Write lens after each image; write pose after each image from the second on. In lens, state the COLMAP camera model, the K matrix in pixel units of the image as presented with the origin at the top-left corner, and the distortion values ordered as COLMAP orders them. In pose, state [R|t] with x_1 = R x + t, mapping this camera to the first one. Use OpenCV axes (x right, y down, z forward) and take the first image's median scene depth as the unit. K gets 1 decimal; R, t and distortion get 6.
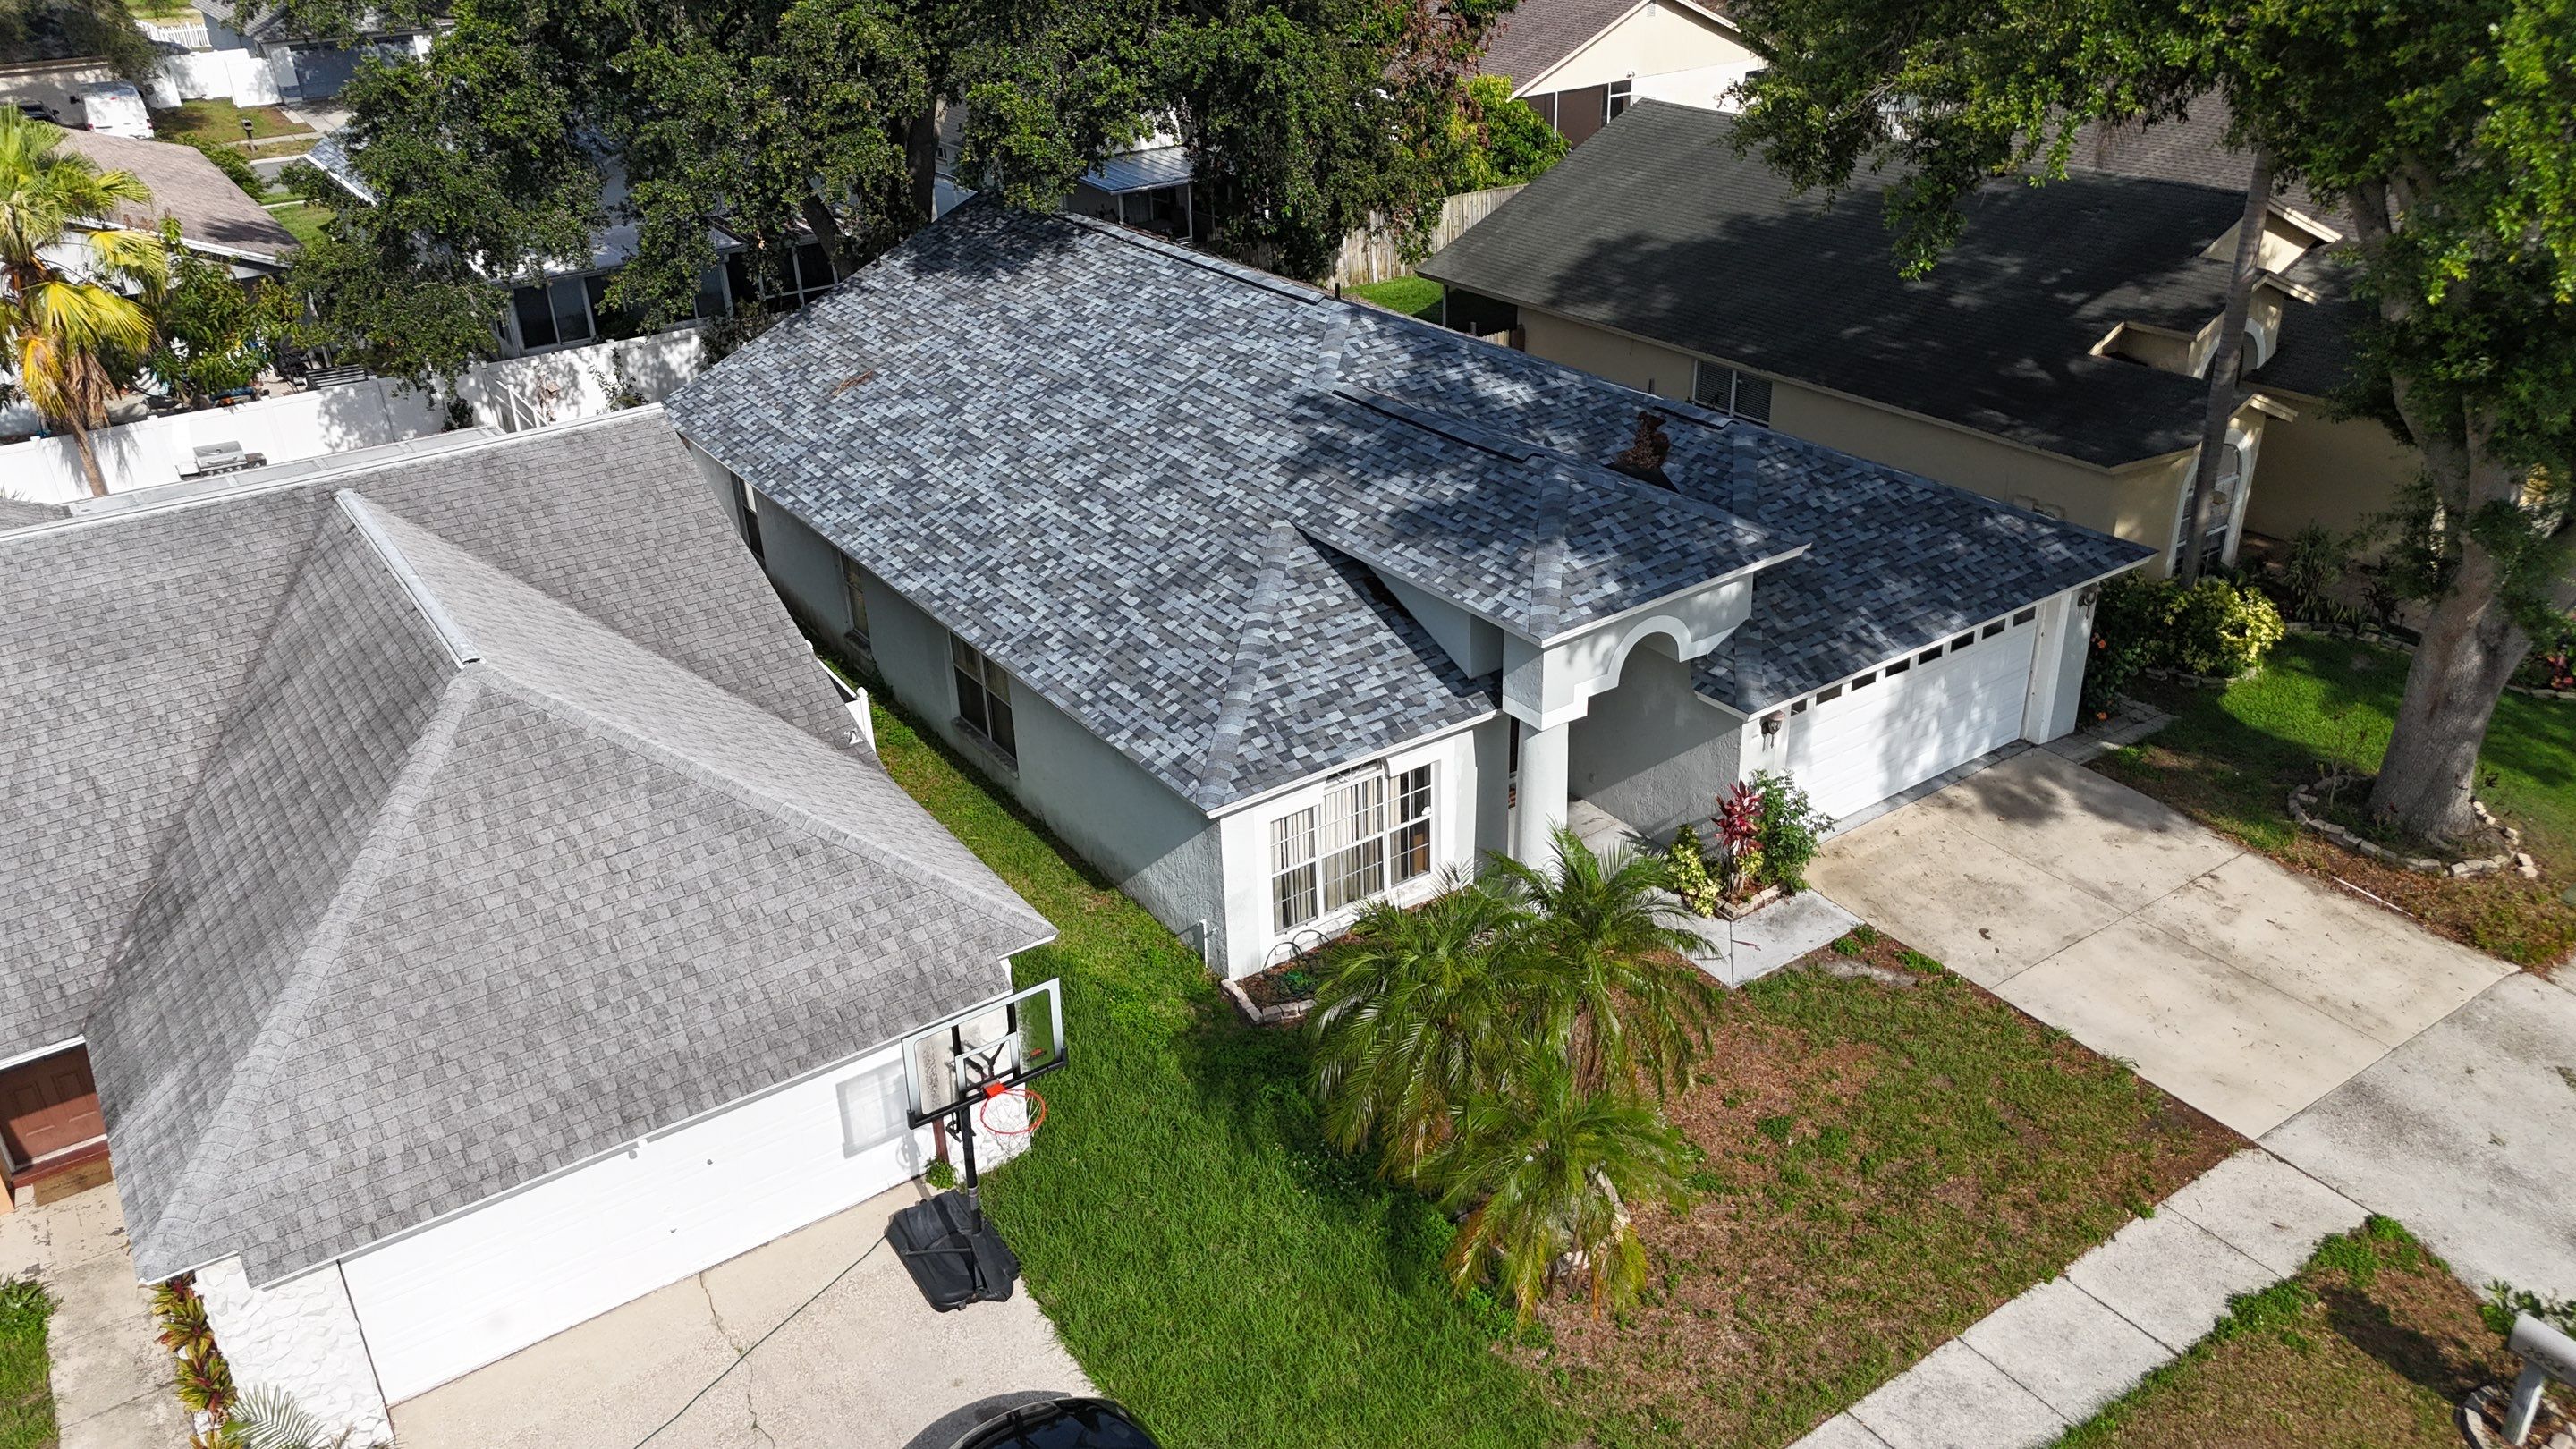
lens RADIAL K [[1903.3, 0, 1303.5], [0, 1903.3, 737.5], [0, 0, 1]] dist [0.130989, -0.236707]
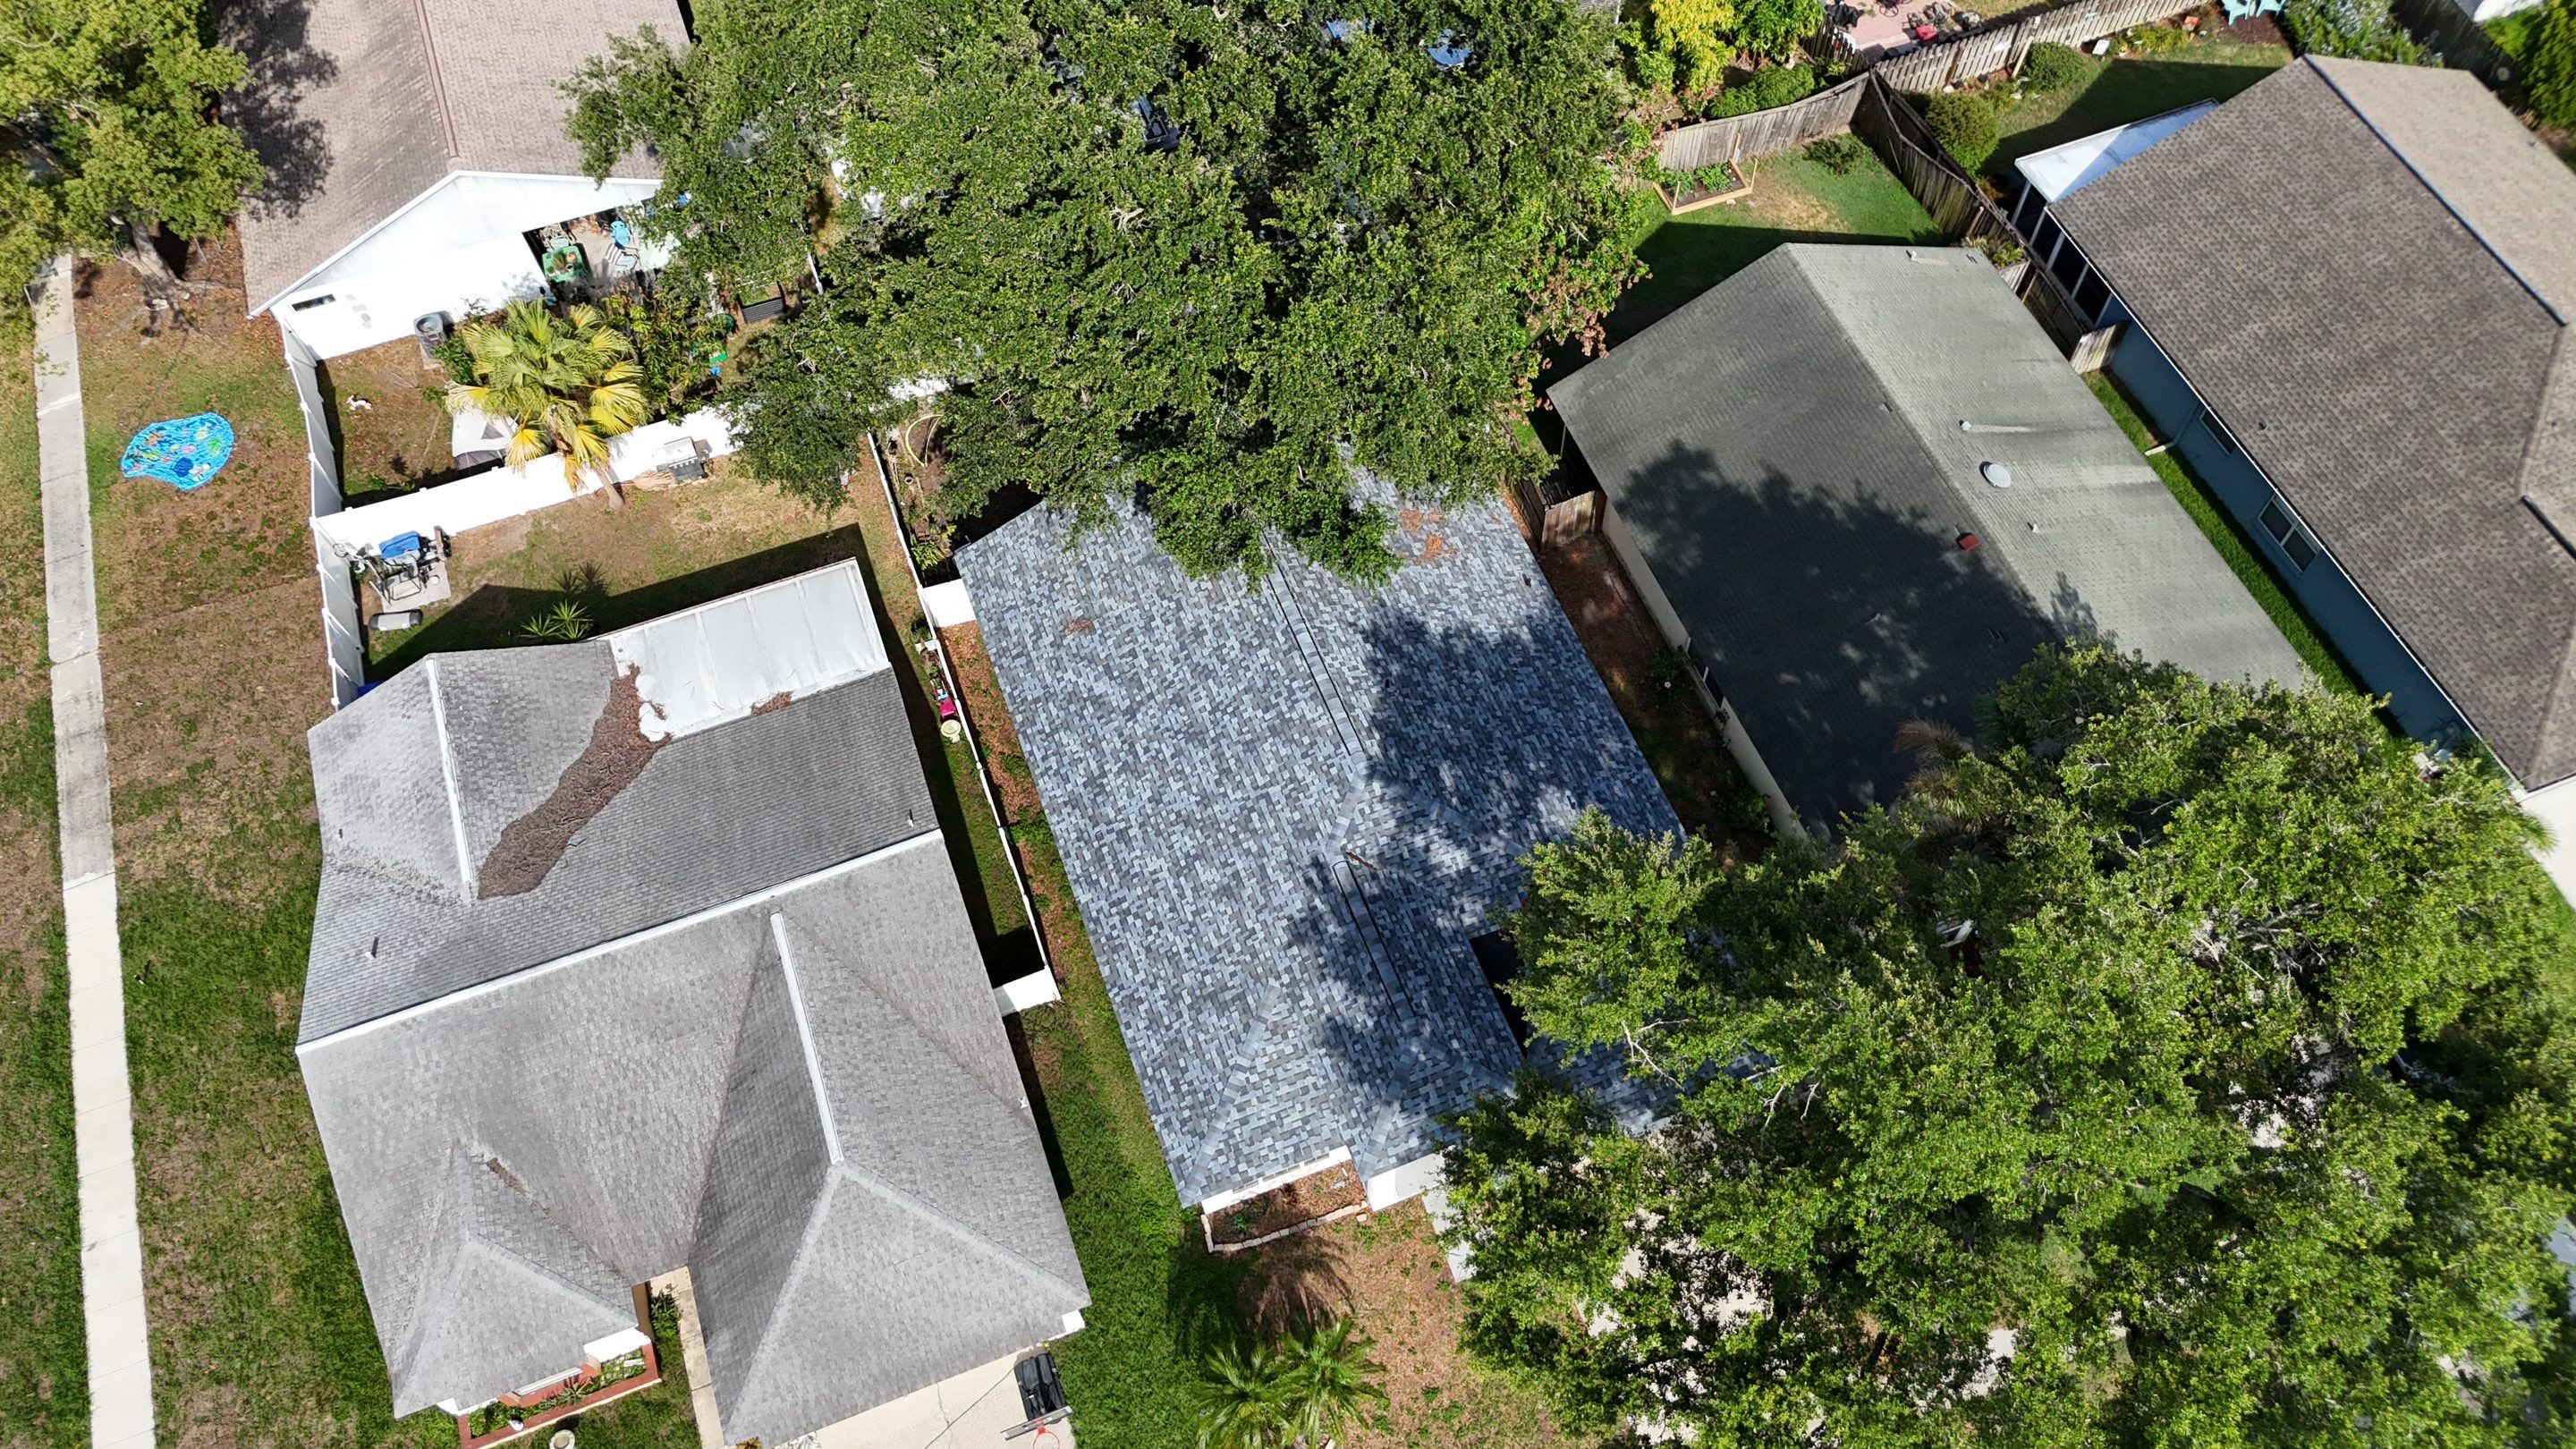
lens RADIAL K [[1889.7, 0, 1309.7], [0, 1889.7, 713.6], [0, 0, 1]] dist [0.084781, -0.065401]
pose [[0.970554, 0.208796, -0.120118, 0.173719], [-0.112190, 0.833095, 0.541633, -1.240500], [0.213161, -0.512208, 0.831989, -0.299596]]
